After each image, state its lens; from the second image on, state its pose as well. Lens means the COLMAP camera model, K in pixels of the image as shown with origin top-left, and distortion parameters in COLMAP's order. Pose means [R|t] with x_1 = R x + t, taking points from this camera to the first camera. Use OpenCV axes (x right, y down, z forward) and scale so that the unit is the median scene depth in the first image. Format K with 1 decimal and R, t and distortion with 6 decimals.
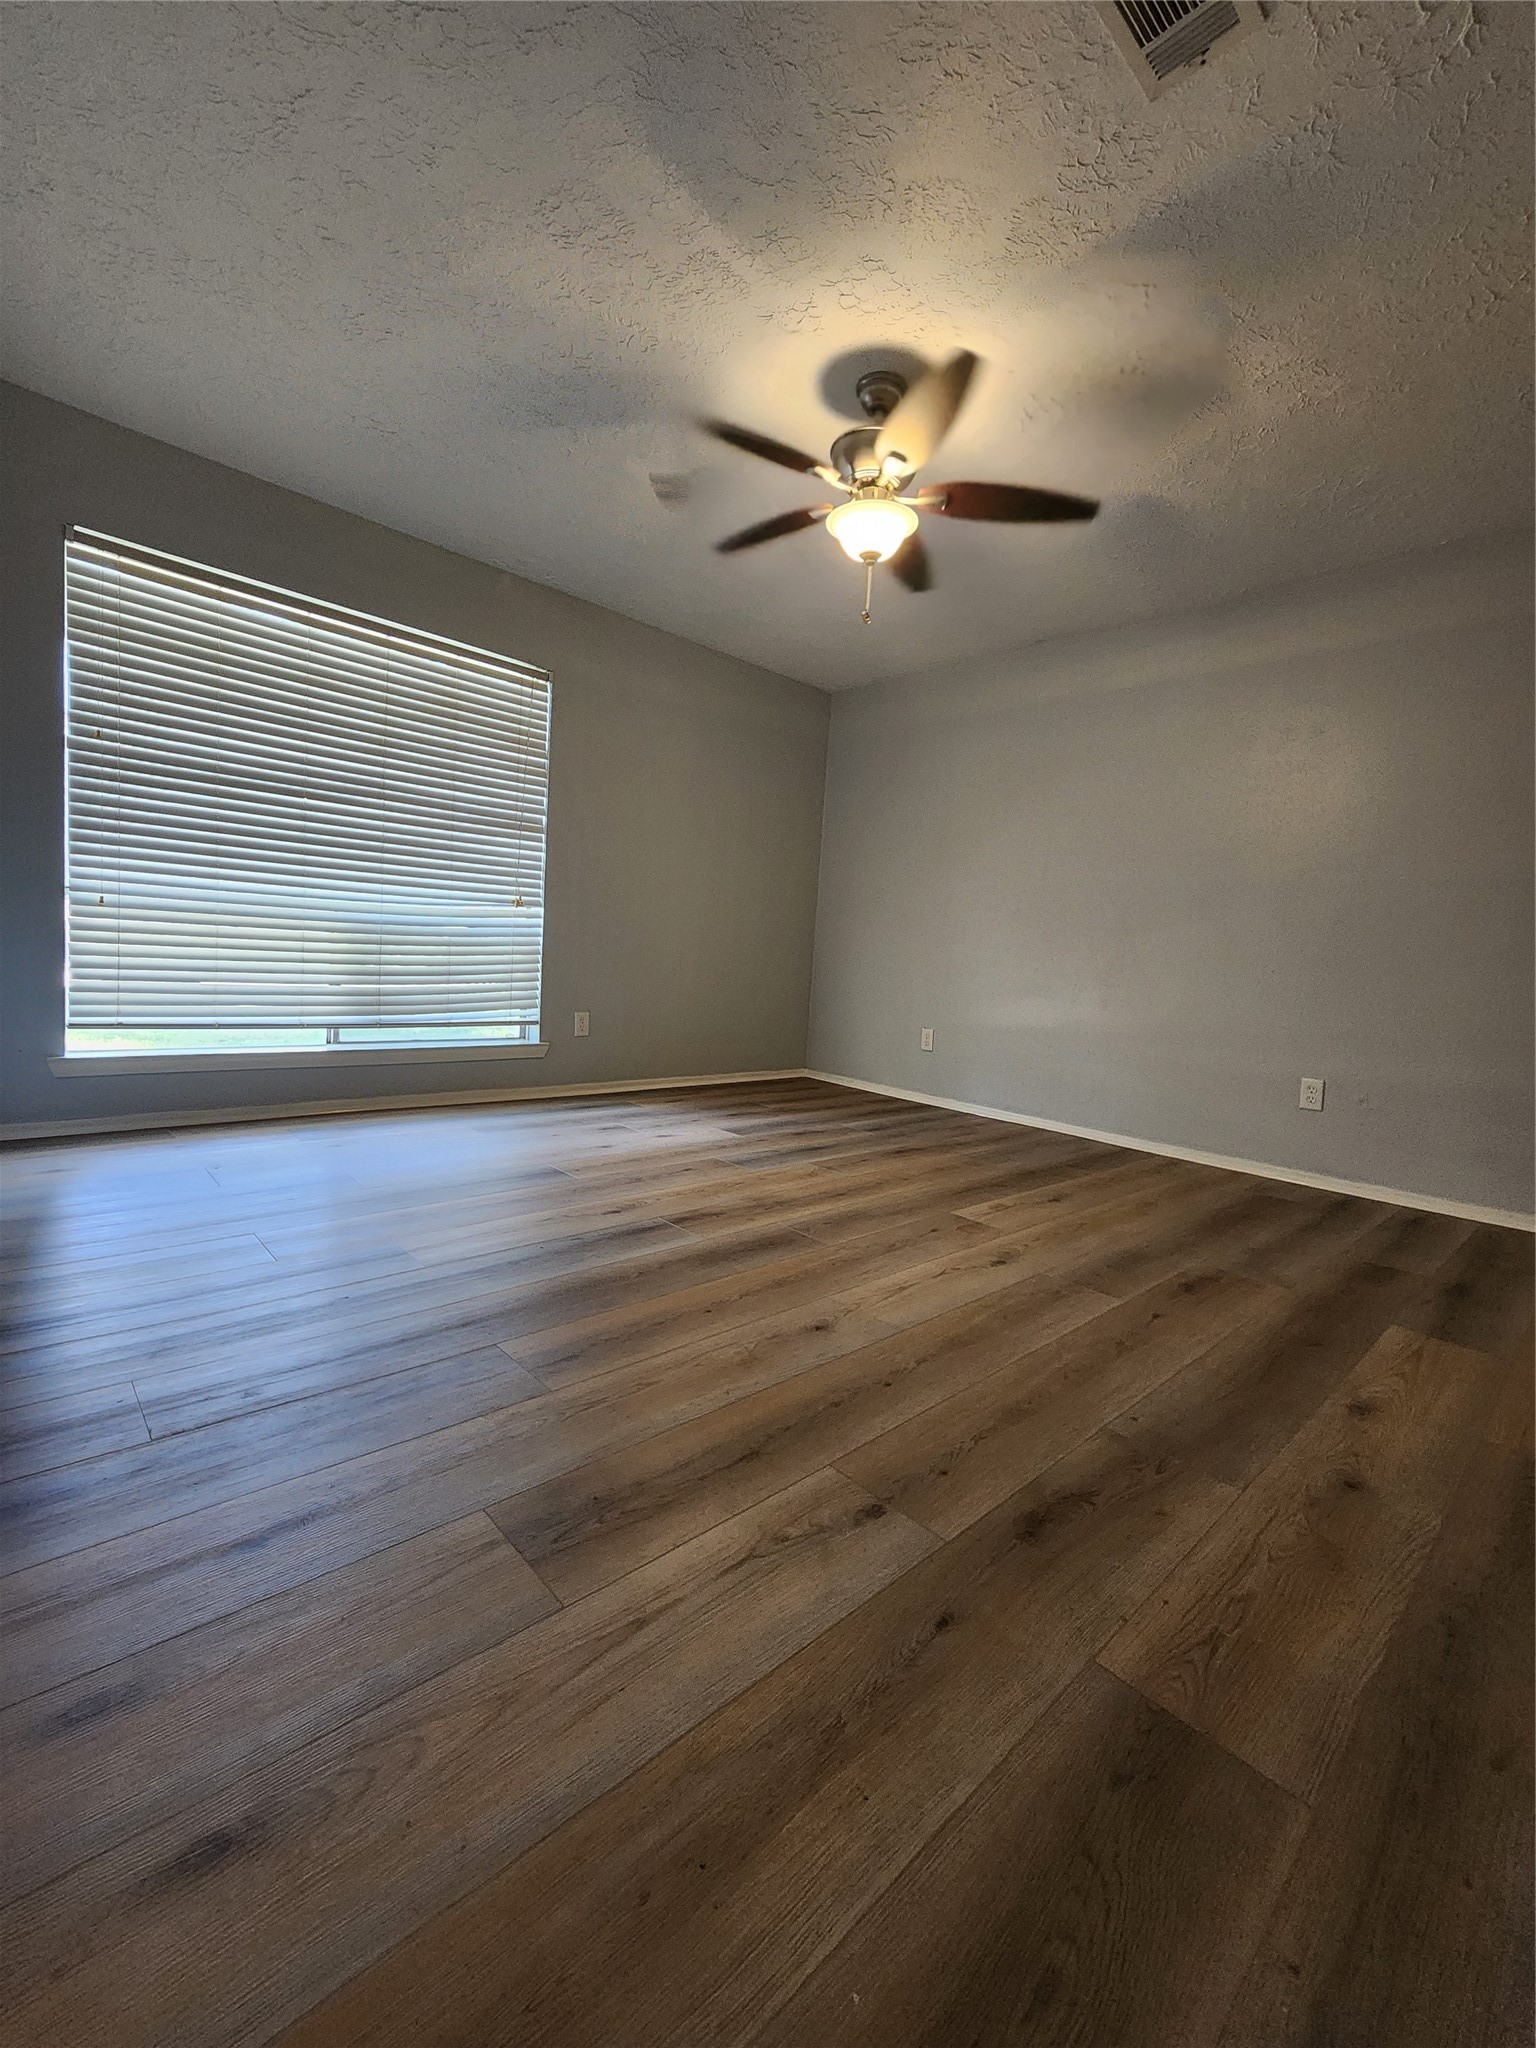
lens RADIAL K [[841.8, 0, 769.5], [0, 841.8, 1024.5], [0, 0, 1]] dist [-0.000814, 0.000610]
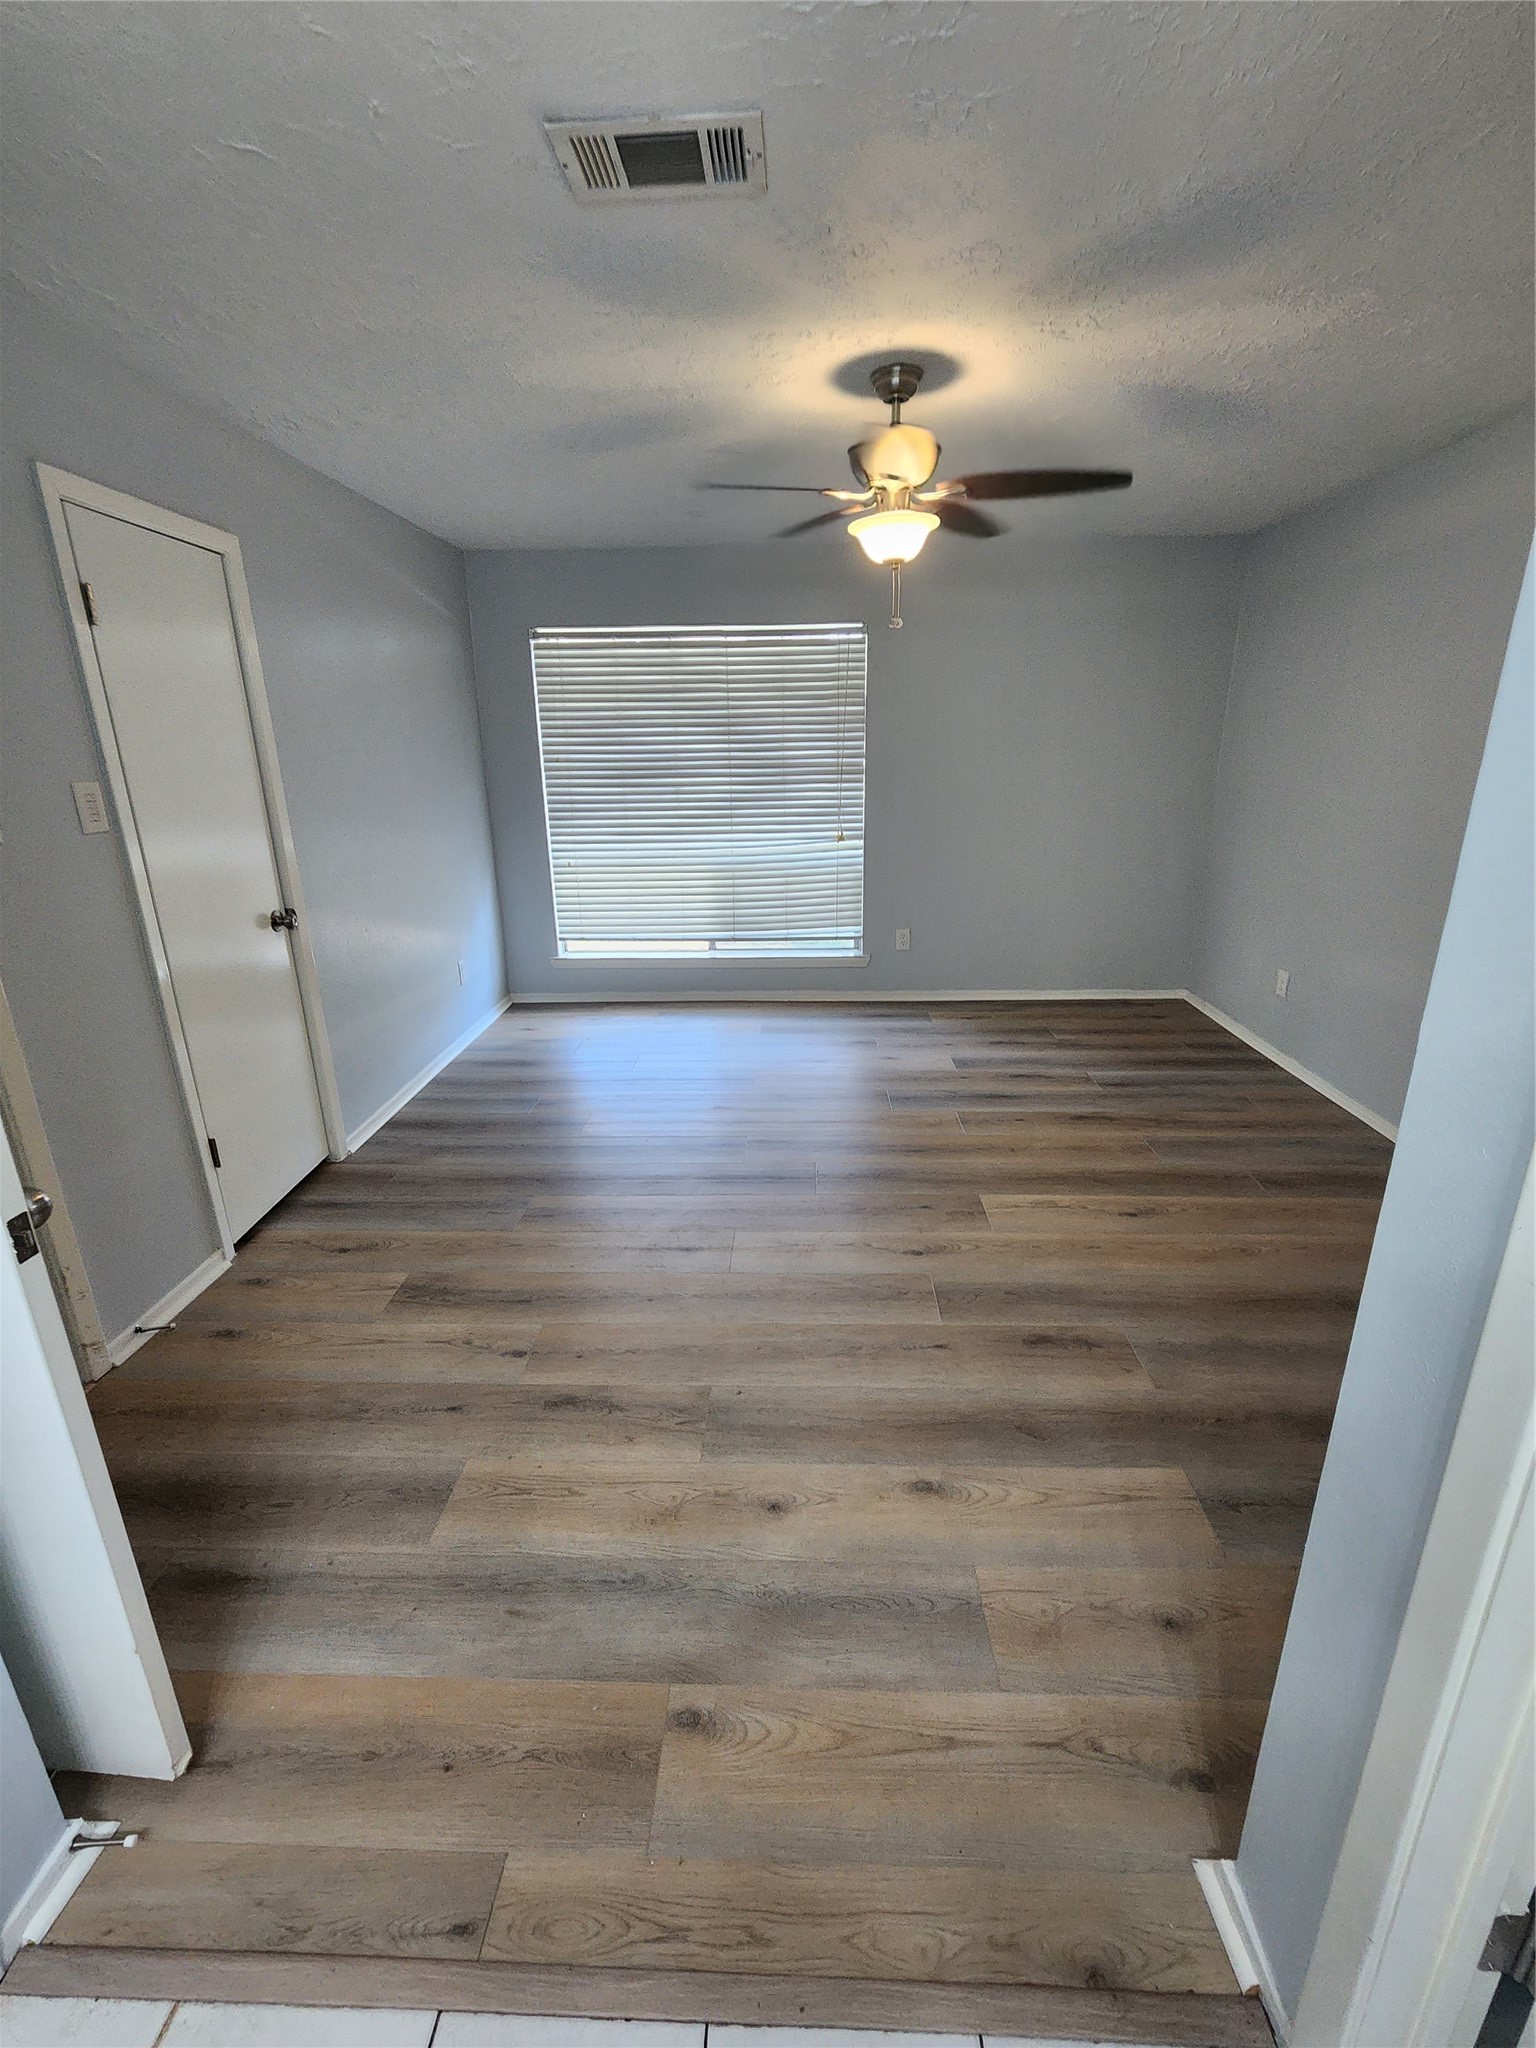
lens RADIAL K [[841.8, 0, 767.3], [0, 841.8, 1019.8], [0, 0, 1]] dist [-0.000814, 0.000610]
pose [[0.703785, 0.142356, -0.696004, 0.528866], [0.003102, 0.979092, 0.203394, -0.148449], [0.710406, -0.145304, 0.688629, 0.089107]]
